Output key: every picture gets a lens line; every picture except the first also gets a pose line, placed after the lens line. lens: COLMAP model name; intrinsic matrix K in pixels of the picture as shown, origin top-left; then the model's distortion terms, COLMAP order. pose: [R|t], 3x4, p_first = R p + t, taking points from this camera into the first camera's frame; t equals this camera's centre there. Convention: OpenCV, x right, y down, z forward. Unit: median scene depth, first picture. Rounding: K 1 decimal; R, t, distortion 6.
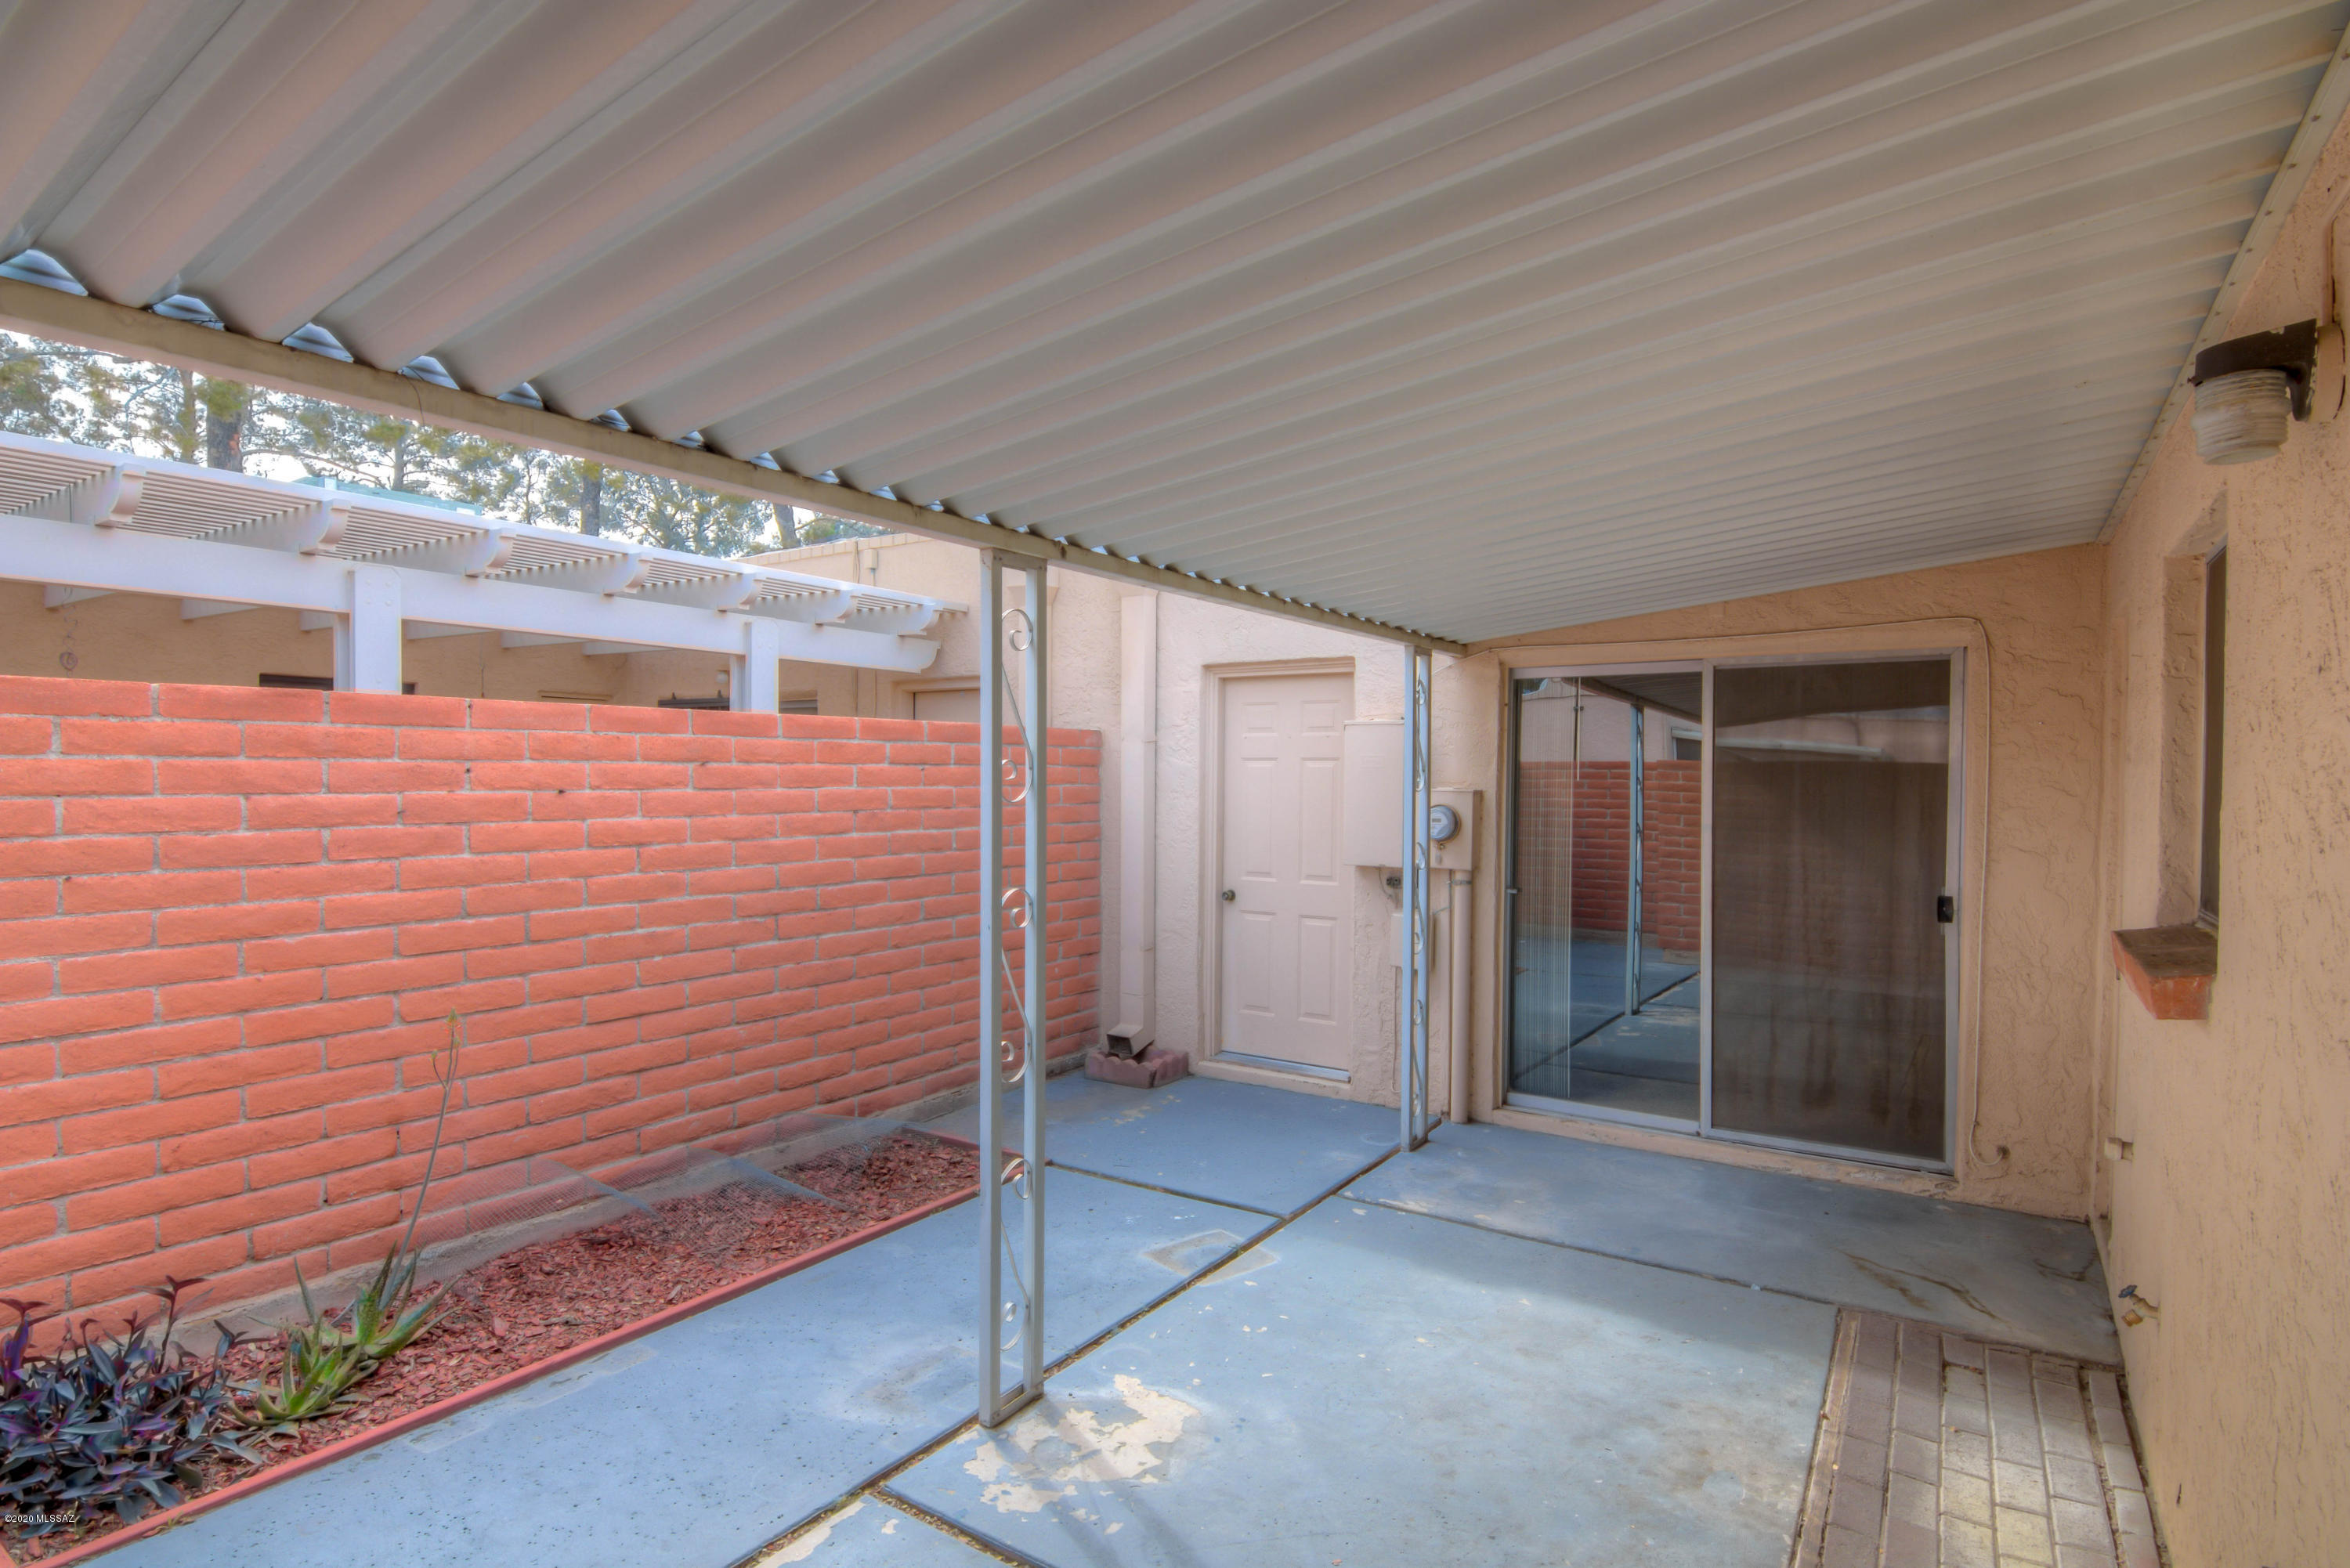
lens RADIAL K [[1221.2, 0, 1190.4], [0, 1221.2, 773.6], [0, 0, 1]] dist [0.015835, -0.034482]
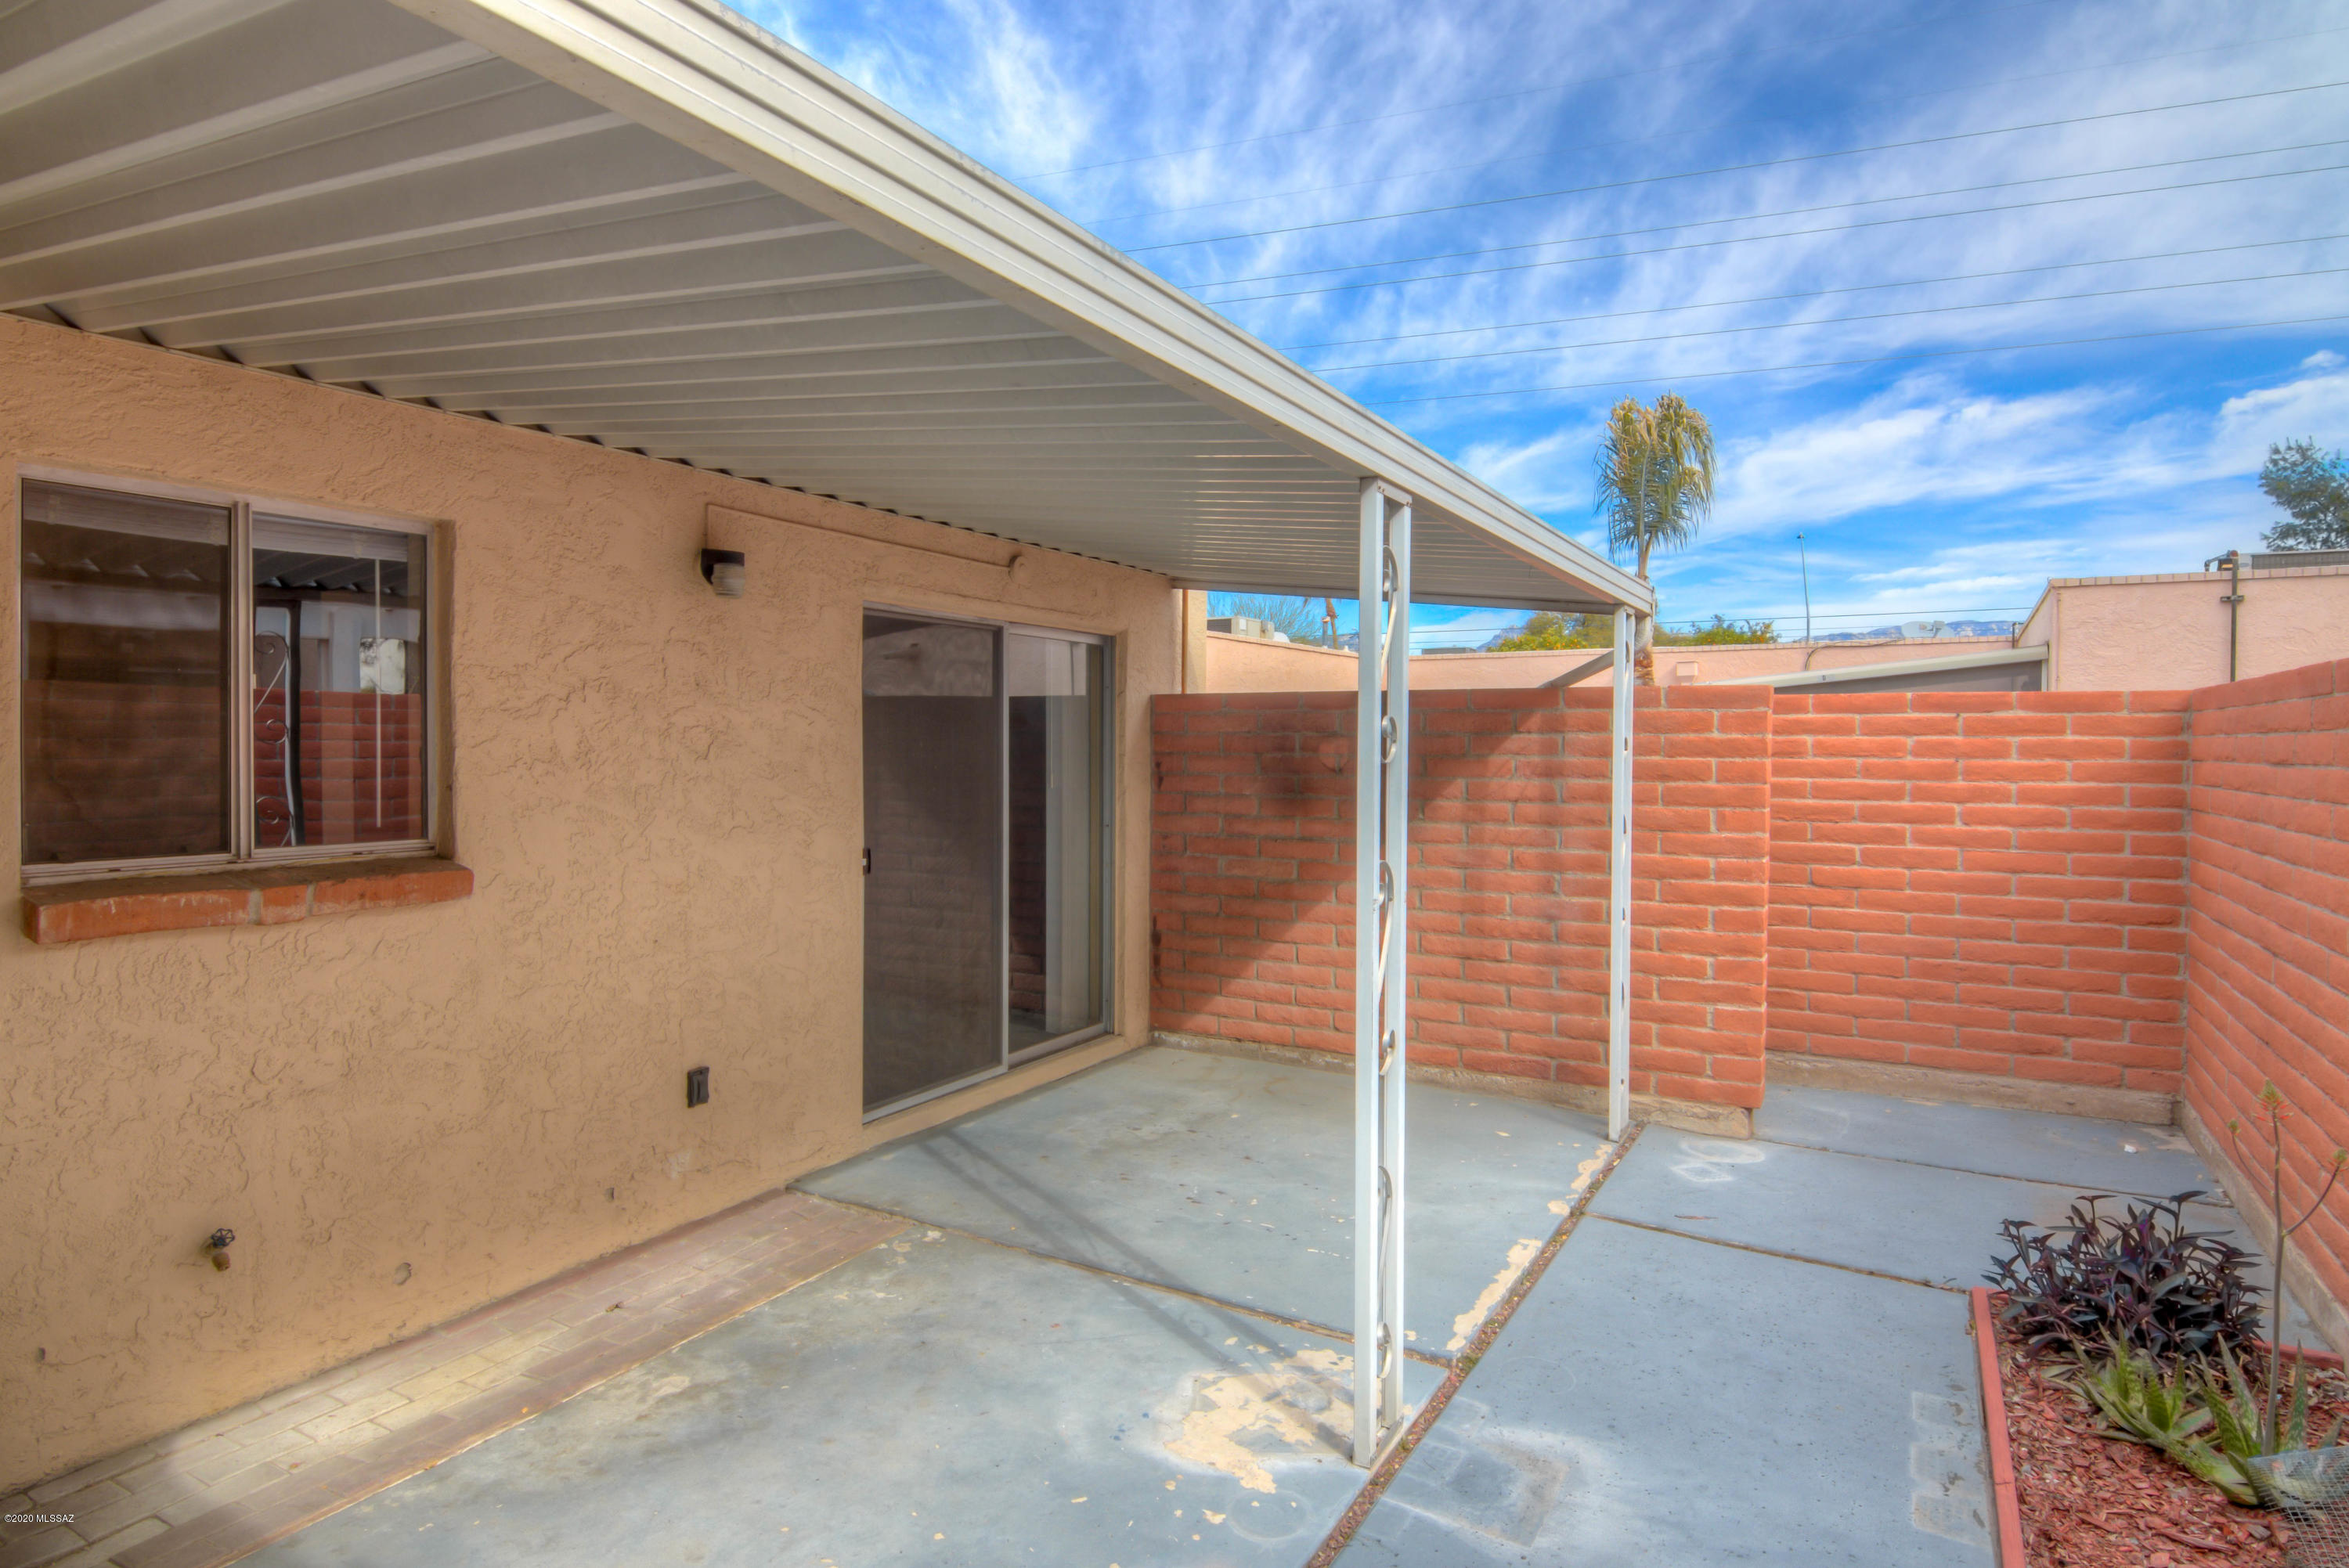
lens RADIAL K [[1220.6, 0, 1189.9], [0, 1220.6, 773.6], [0, 0, 1]] dist [0.015835, -0.034482]
pose [[-0.998818, -0.014712, -0.046317, 0.031429], [-0.015846, 0.999581, 0.024202, 0.011883], [0.045941, 0.024908, -0.998634, 1.552679]]
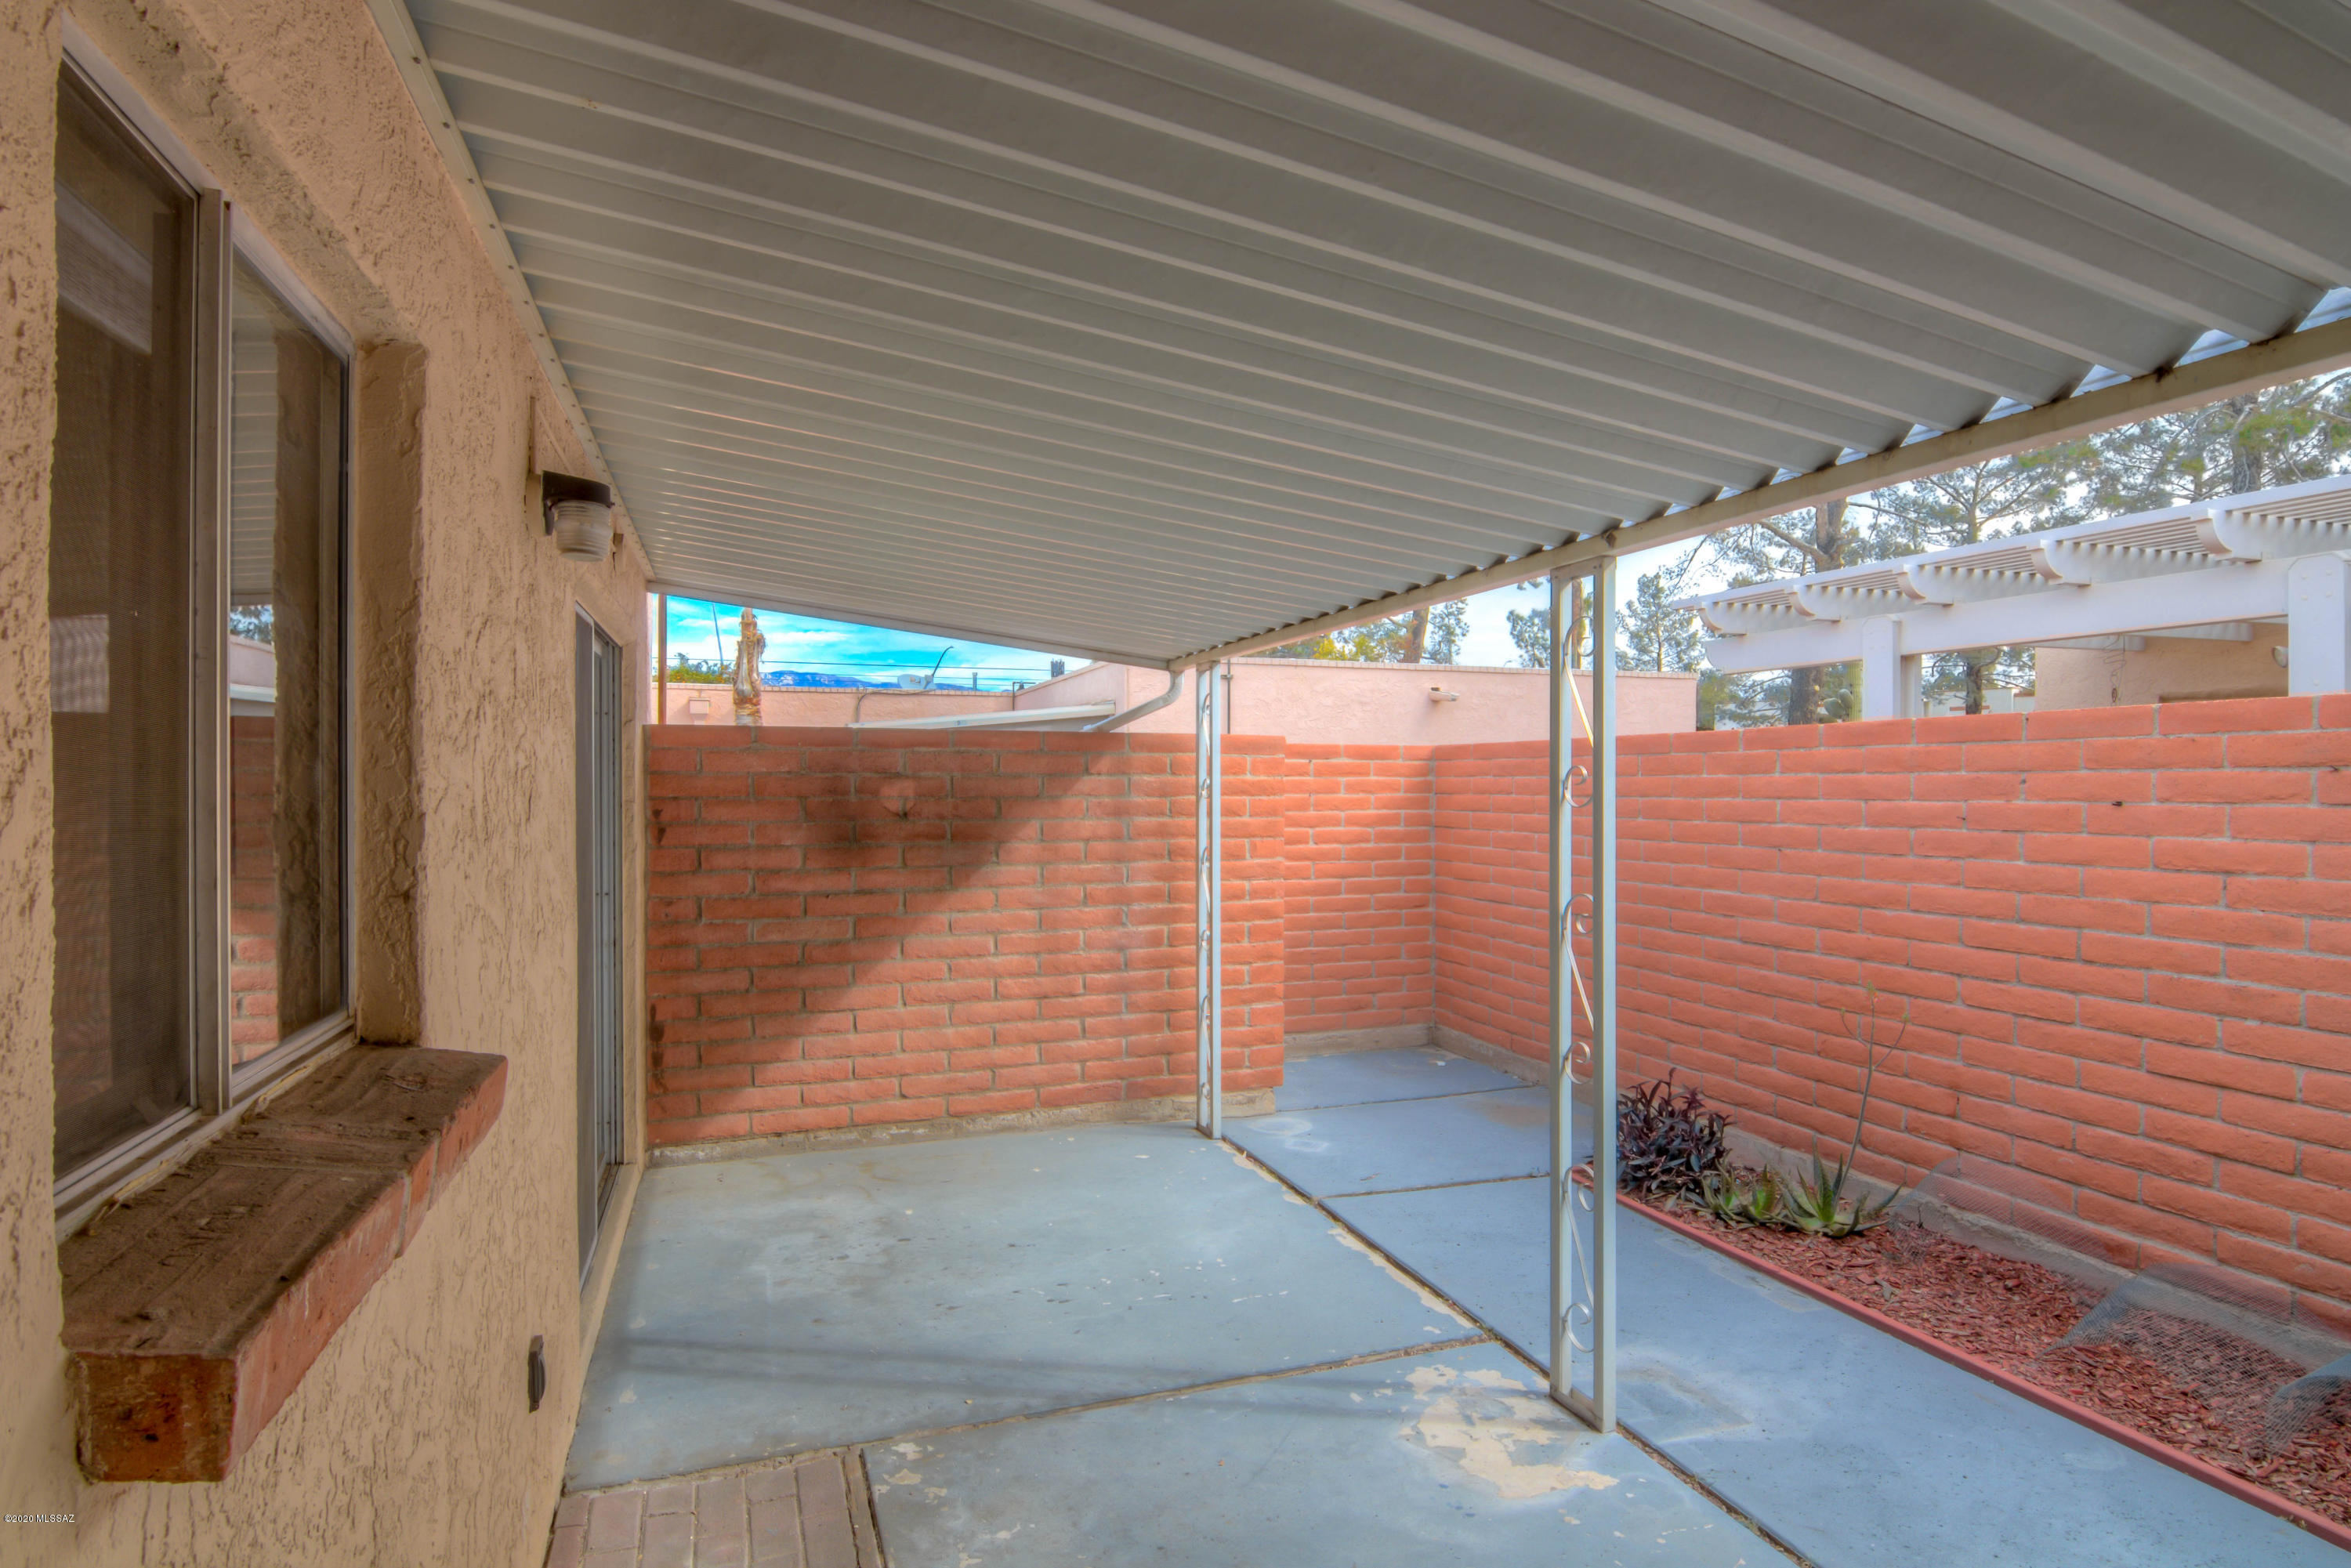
lens RADIAL K [[1201.7, 0, 1153.0], [0, 1201.7, 787.2], [0, 0, 1]] dist [-0.001305, -0.013372]
pose [[-0.623642, -0.007844, -0.781671, 0.699736], [-0.008011, 0.999961, -0.003644, 0.012673], [0.781669, 0.003990, -0.623681, 1.110766]]
